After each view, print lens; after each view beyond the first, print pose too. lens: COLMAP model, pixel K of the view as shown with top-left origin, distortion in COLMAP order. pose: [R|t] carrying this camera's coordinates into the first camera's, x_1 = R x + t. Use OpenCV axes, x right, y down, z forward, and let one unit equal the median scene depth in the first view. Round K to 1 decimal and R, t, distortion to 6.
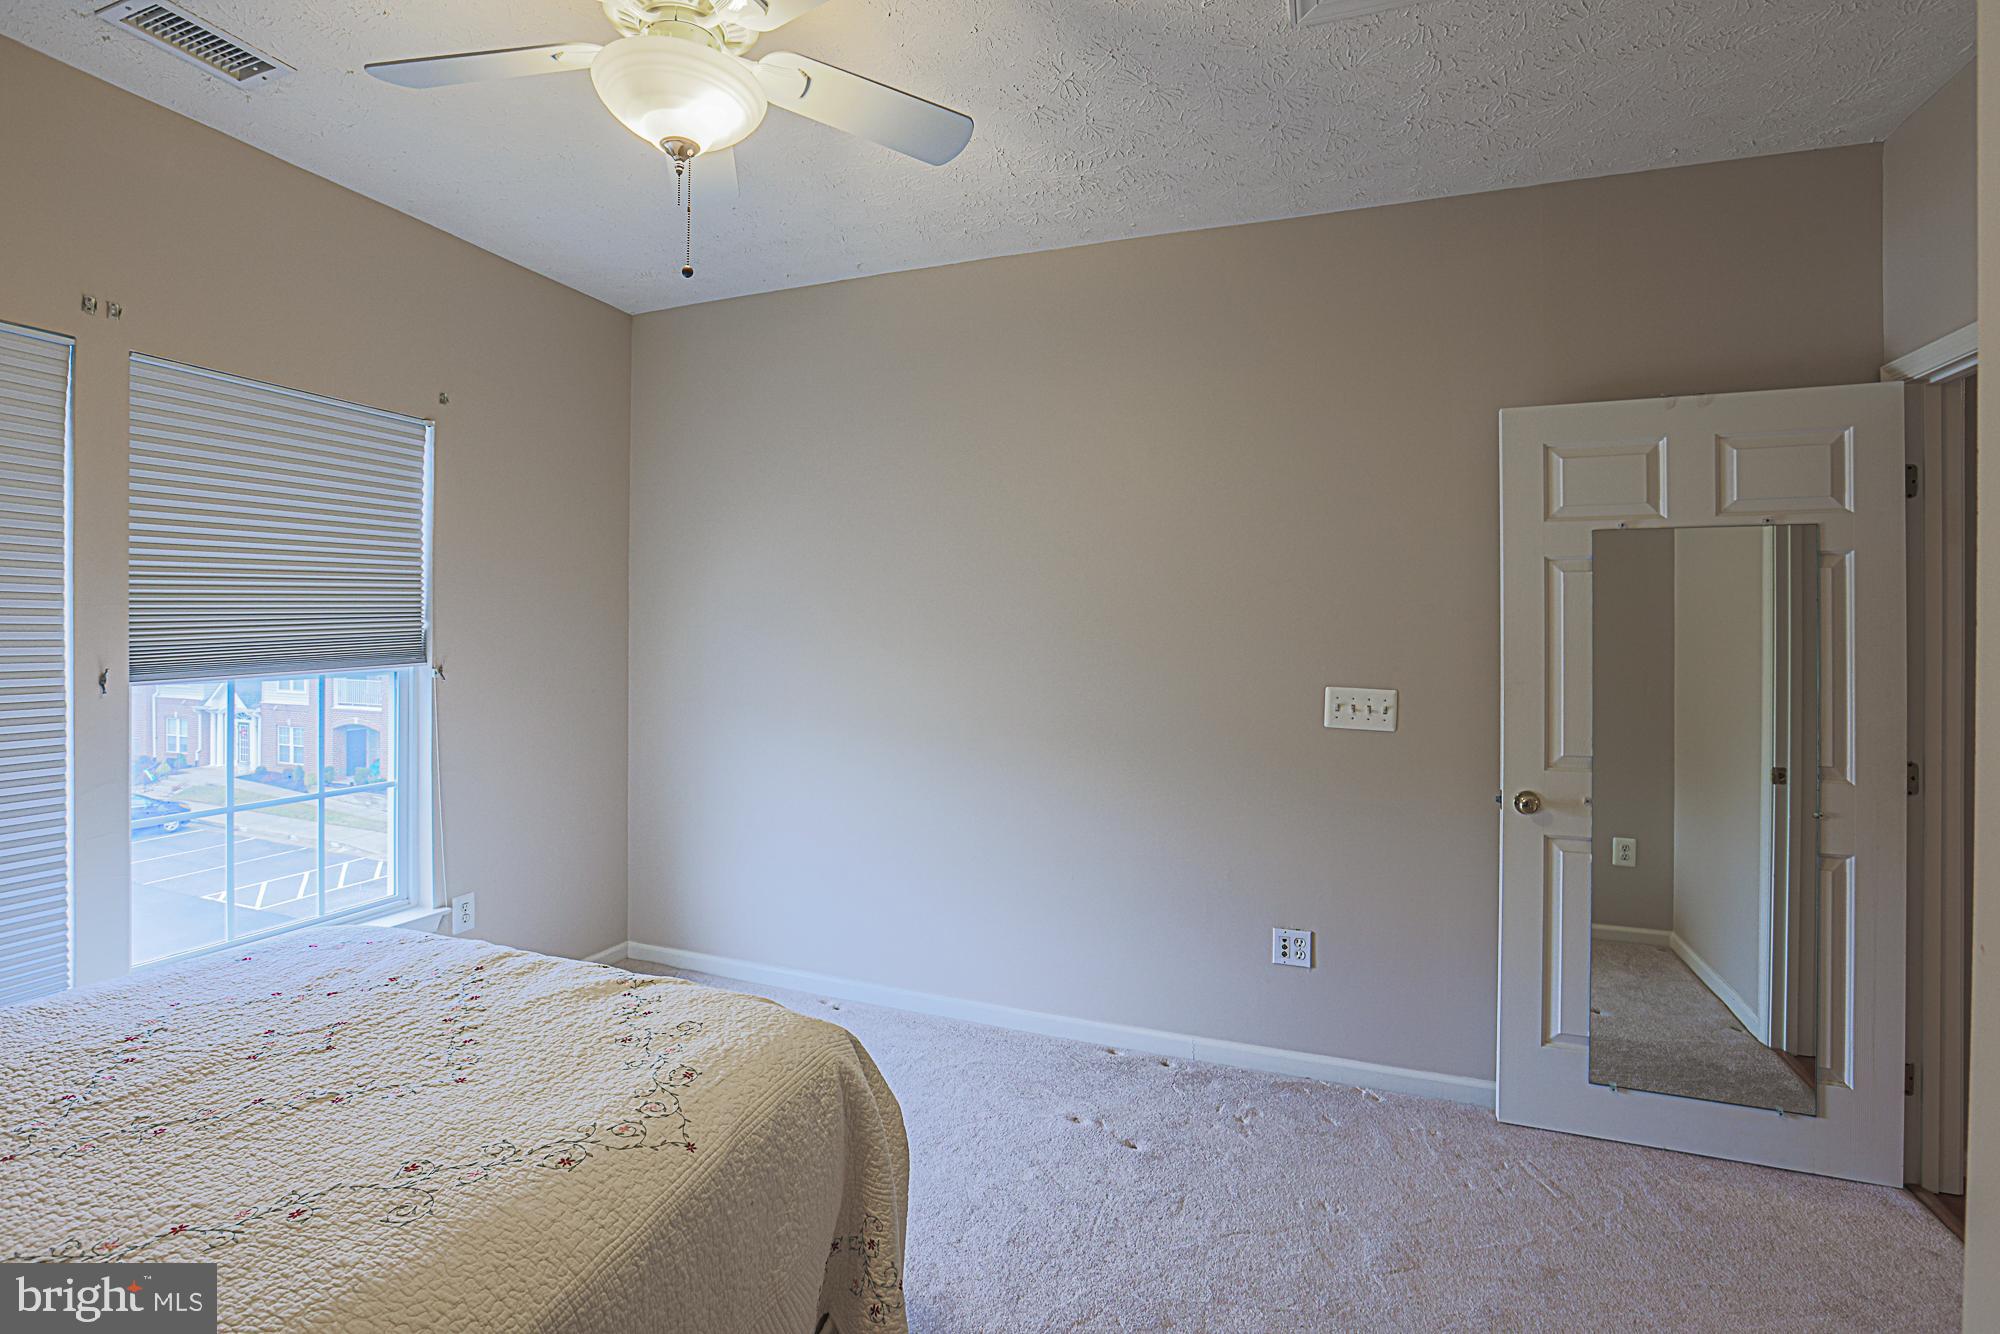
lens RADIAL K [[916.7, 0, 1009.8], [0, 916.7, 666.0], [0, 0, 1]] dist [-0.059533, 0.022725]
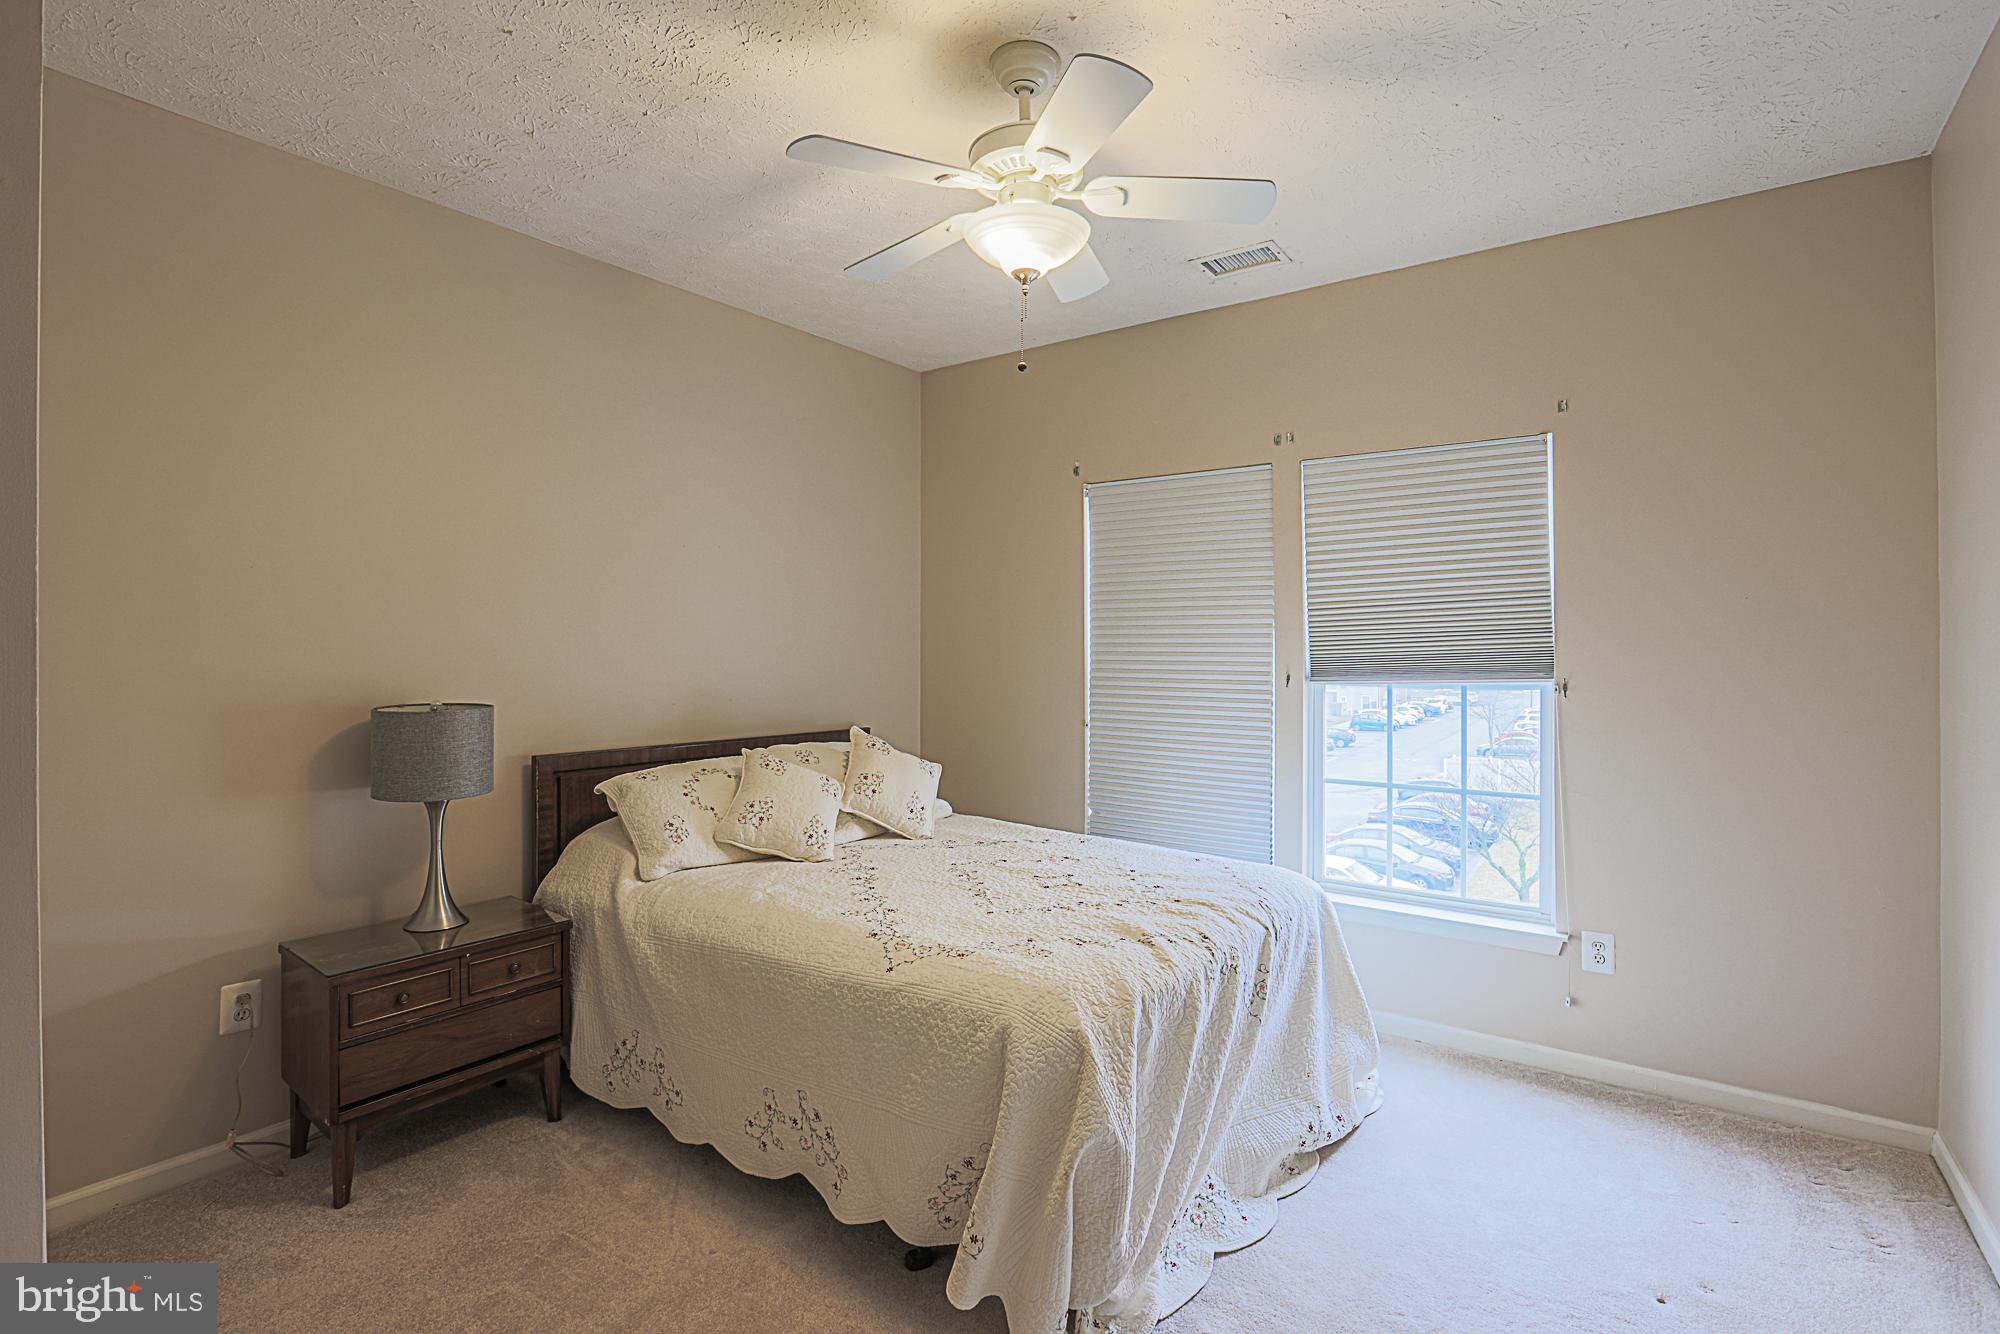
lens RADIAL K [[959.8, 0, 1000.0], [0, 959.8, 667.0], [0, 0, 1]] dist [-0.001168, 0.026260]
pose [[-0.264514, 0.020902, -0.964155, 0.654246], [-0.036240, 0.998843, 0.031596, -0.034371], [0.963701, 0.043299, -0.263451, 0.858766]]
